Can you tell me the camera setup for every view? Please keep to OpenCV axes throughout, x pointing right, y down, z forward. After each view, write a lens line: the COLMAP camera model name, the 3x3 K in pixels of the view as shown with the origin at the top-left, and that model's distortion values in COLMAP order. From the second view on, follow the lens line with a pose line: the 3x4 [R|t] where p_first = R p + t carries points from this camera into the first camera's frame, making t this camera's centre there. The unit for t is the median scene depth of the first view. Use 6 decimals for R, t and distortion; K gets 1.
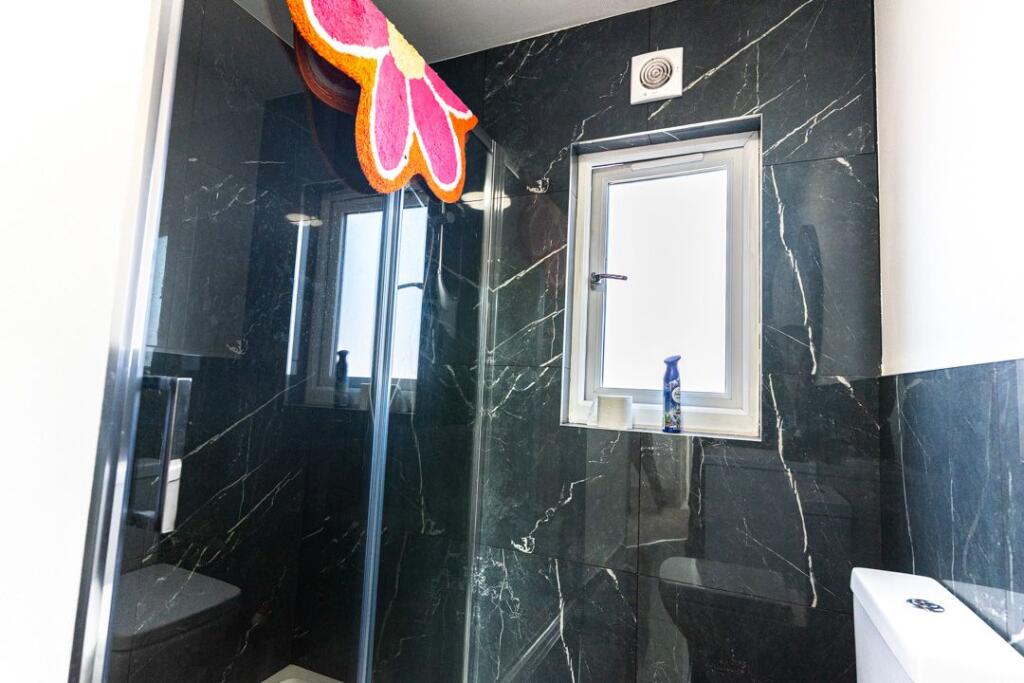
lens RADIAL K [[502.8, 0, 508.8], [0, 502.8, 338.1], [0, 0, 1]] dist [0.002200, 0.000345]
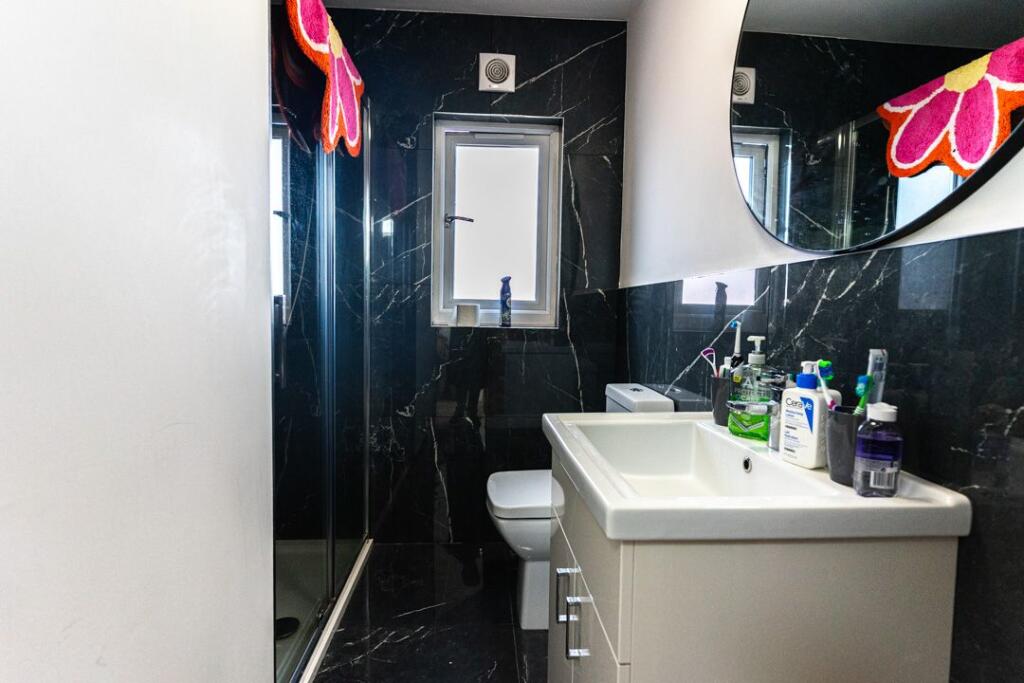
lens RADIAL K [[502.8, 0, 508.8], [0, 502.8, 338.1], [0, 0, 1]] dist [0.002200, 0.000345]
pose [[0.894621, -0.053873, 0.443566, -0.336968], [-0.019415, 0.987081, 0.159043, -0.022551], [-0.446404, -0.150895, 0.882017, -0.350329]]
